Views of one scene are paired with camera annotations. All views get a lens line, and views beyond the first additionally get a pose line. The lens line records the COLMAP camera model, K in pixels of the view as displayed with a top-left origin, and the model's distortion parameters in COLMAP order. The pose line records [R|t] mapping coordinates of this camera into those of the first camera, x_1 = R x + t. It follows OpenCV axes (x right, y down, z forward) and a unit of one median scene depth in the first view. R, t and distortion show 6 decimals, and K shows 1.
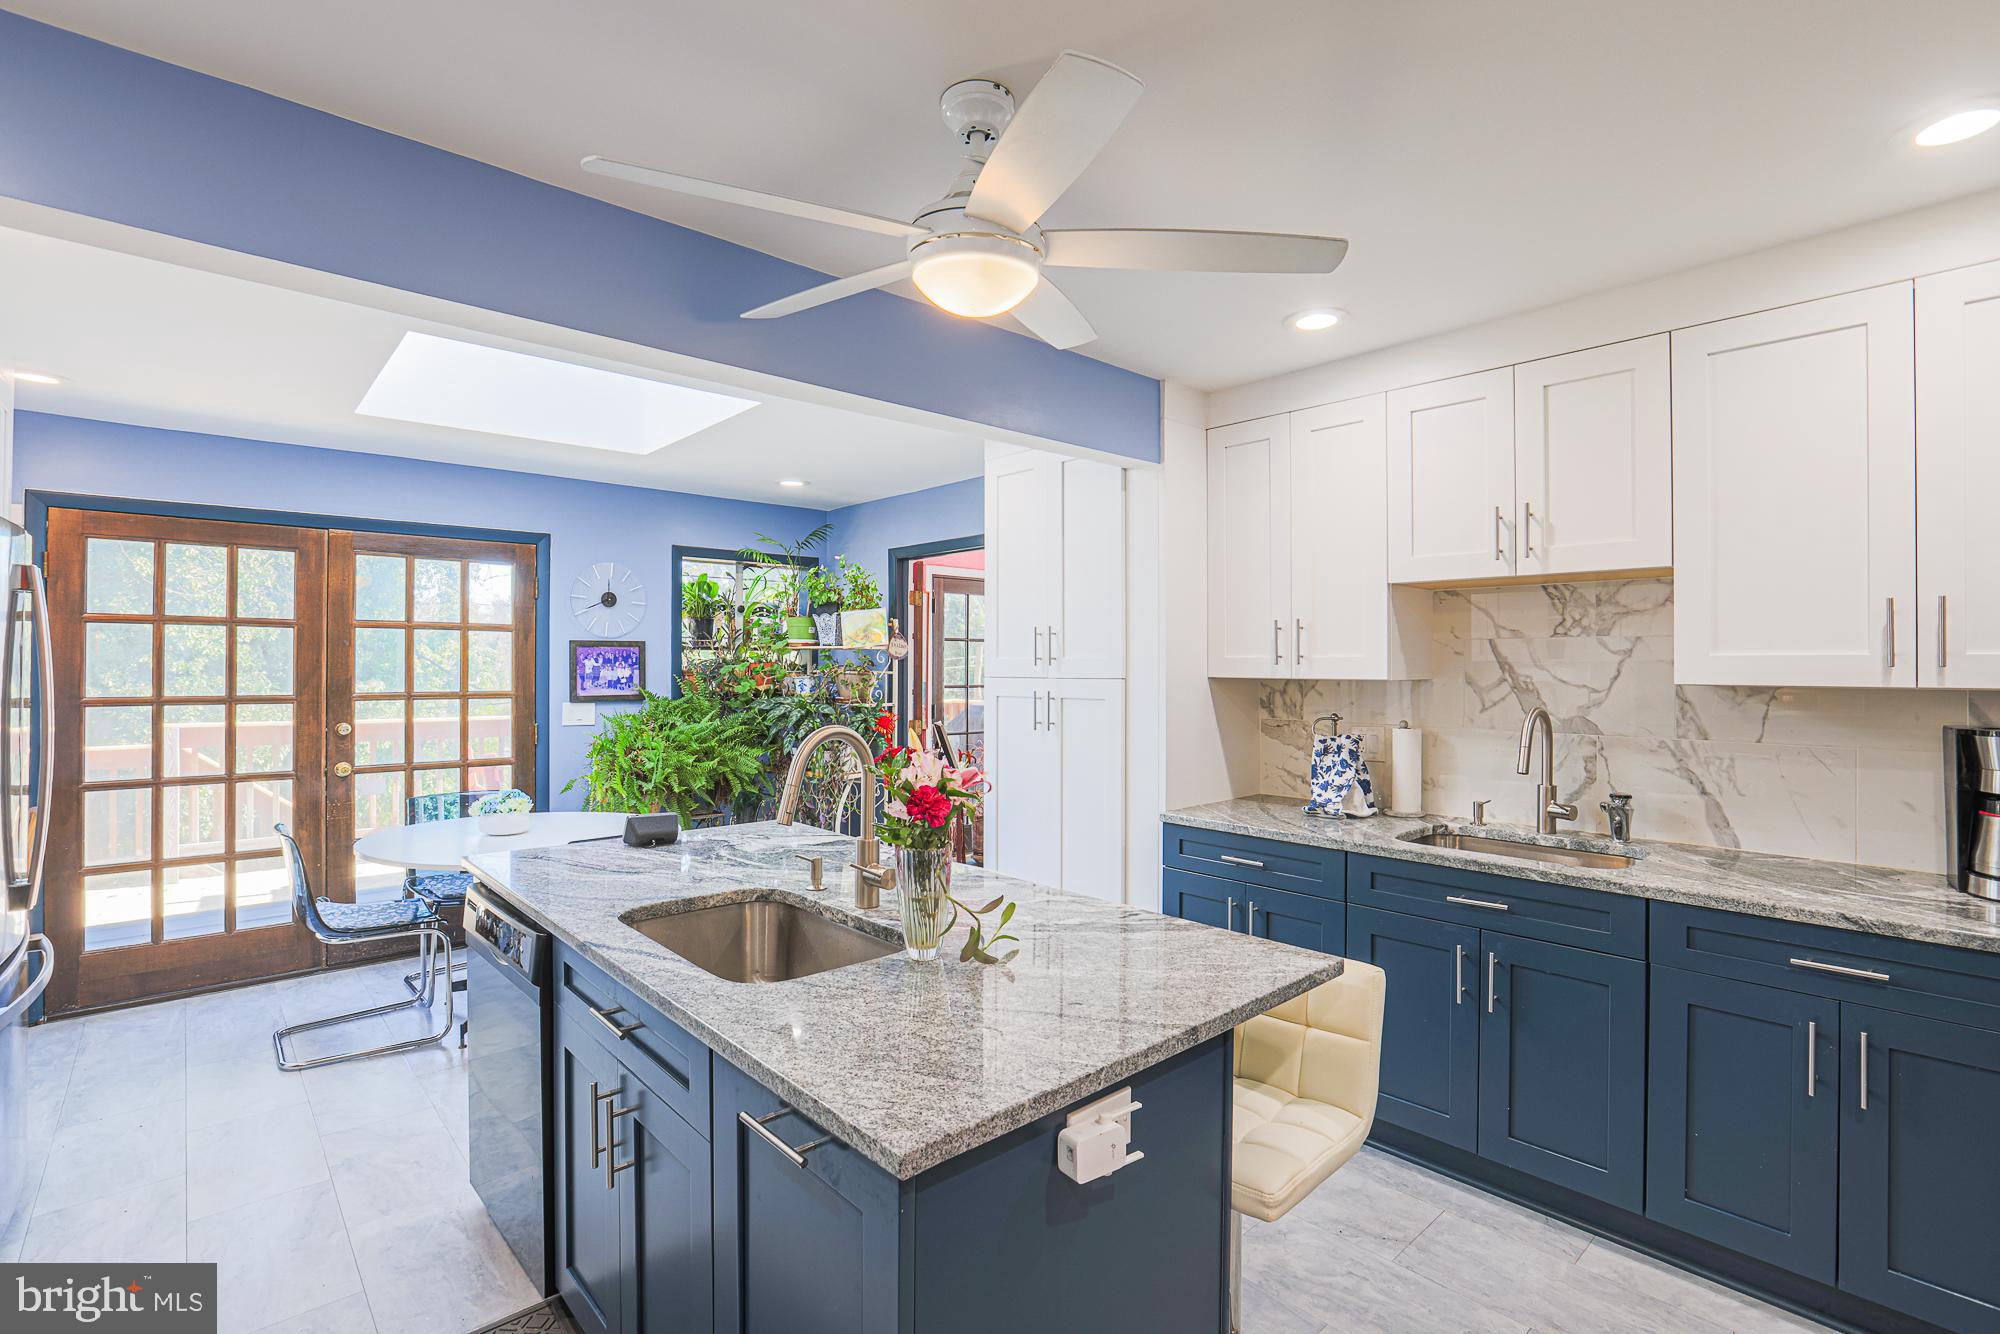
lens RADIAL K [[935.5, 0, 944.8], [0, 935.5, 675.8], [0, 0, 1]] dist [-0.000207, 0.000635]
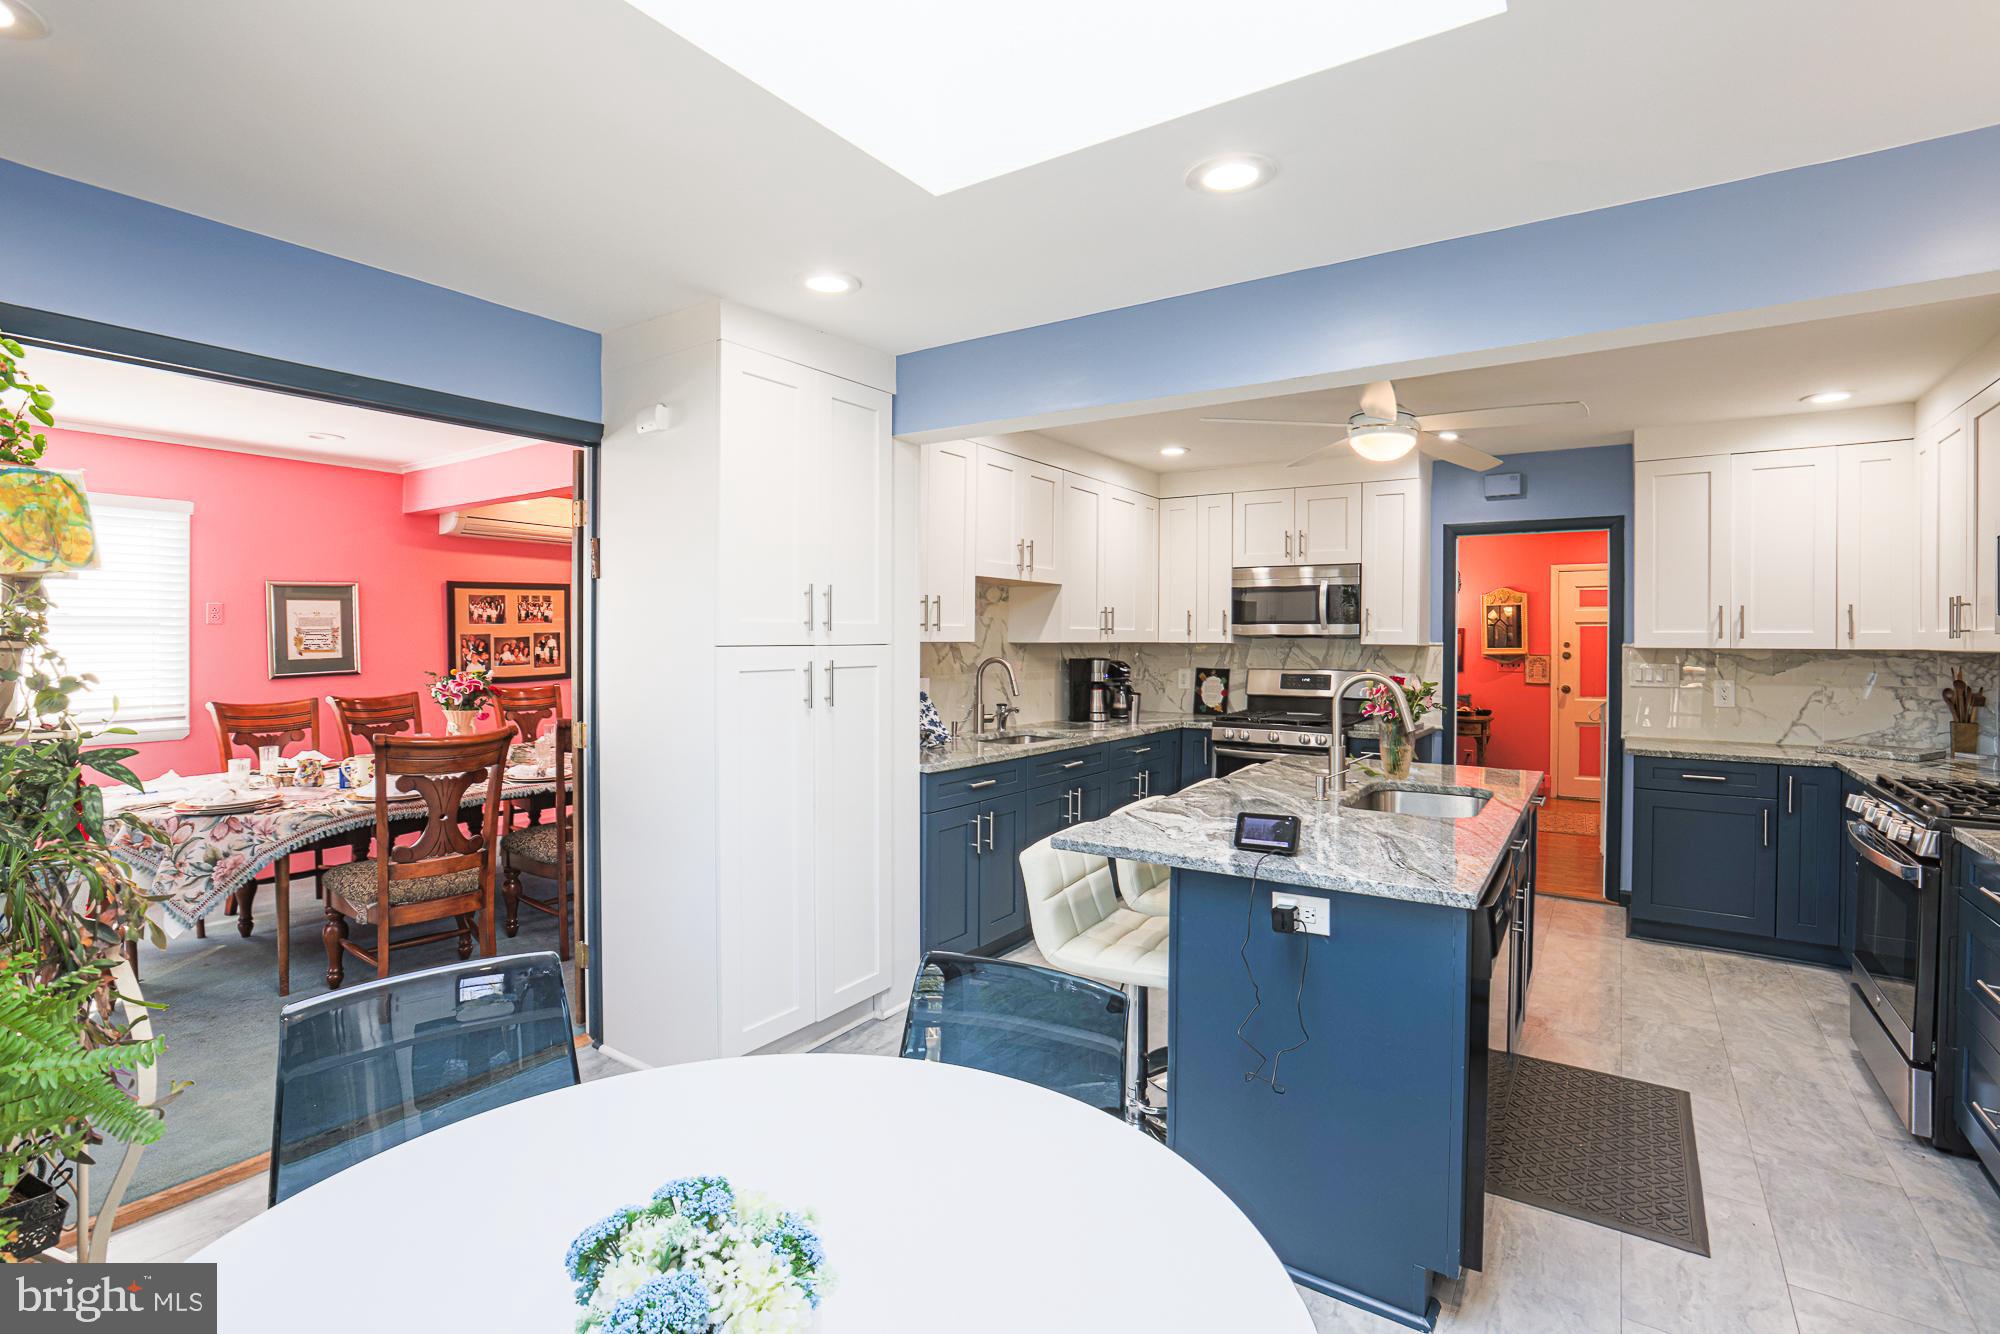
lens RADIAL K [[954.6, 0, 1000.0], [0, 954.6, 667.0], [0, 0, 1]] dist [-0.000047, 0.000587]
pose [[-0.269356, -0.035008, 0.962404, -0.935167], [0.001089, 0.999327, 0.036656, -0.012250], [-0.963040, 0.010921, -0.269137, 1.304989]]
